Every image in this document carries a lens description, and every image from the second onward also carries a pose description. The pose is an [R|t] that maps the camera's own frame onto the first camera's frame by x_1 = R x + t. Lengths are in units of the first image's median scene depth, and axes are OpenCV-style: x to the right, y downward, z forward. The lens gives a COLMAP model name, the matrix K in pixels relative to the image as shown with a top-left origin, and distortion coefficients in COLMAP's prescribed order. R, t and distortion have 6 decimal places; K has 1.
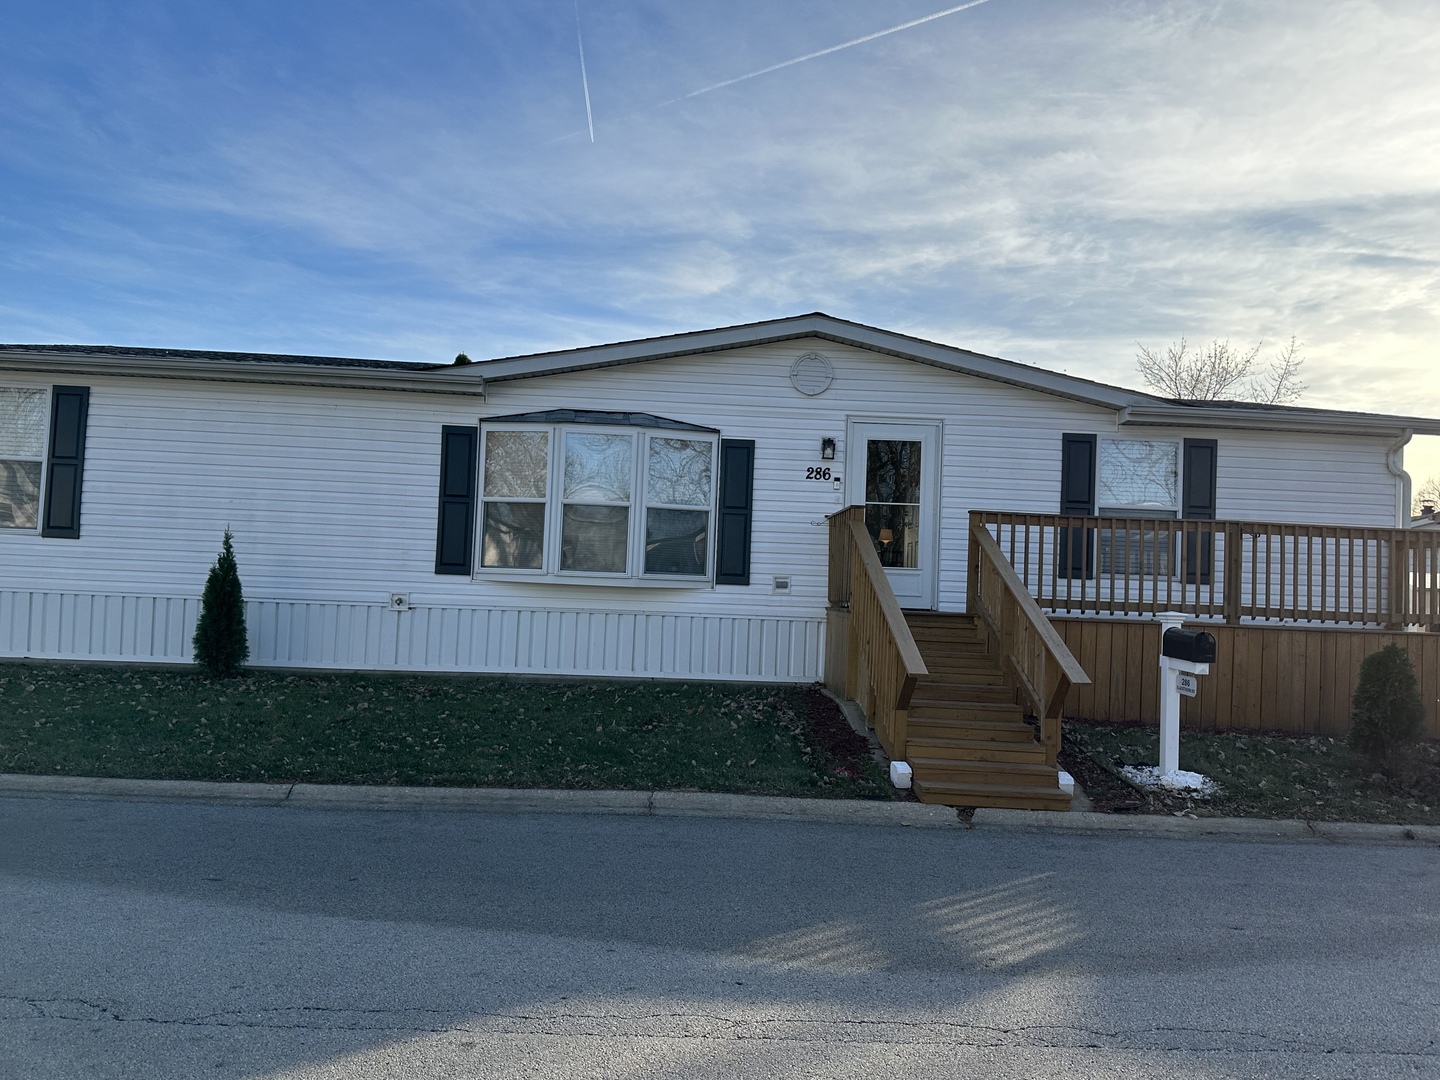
lens RADIAL K [[1083.9, 0, 720.0], [0, 1083.9, 540.0], [0, 0, 1]] dist [0.120299, -0.236419]
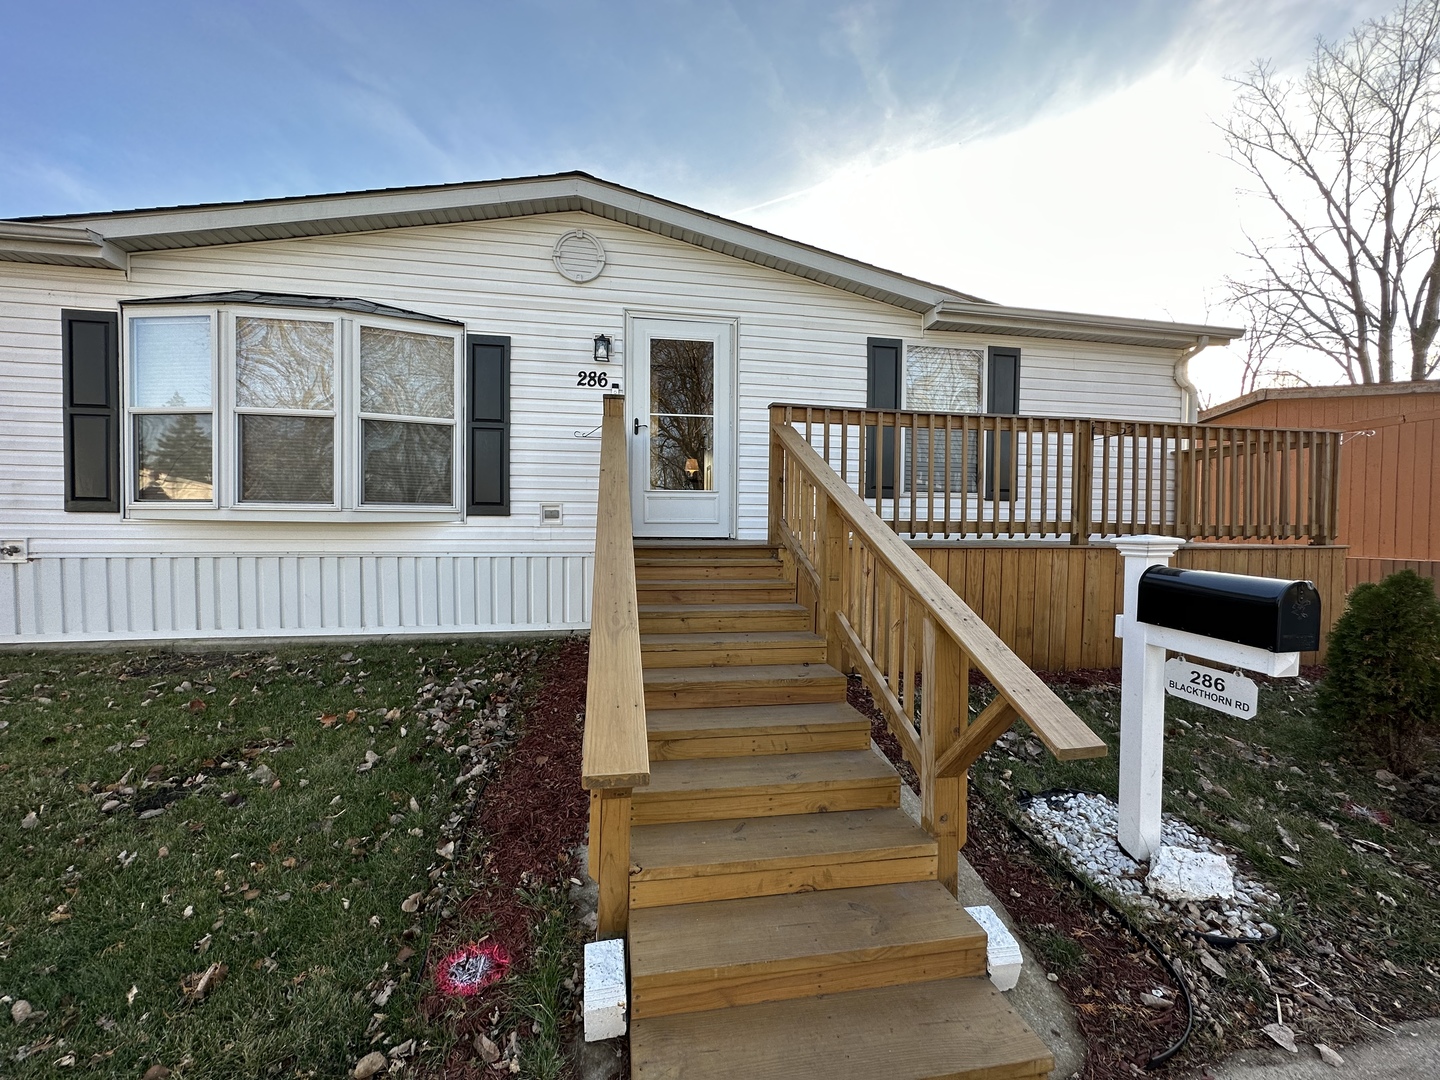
lens RADIAL K [[576.6, 0, 720.0], [0, 576.6, 540.0], [0, 0, 1]] dist [0.000182, 0.000094]
pose [[0.990123, -0.034279, 0.135949, 0.124327], [0.023812, 0.996678, 0.077889, 0.029701], [-0.138167, -0.073883, 0.987649, 0.546453]]
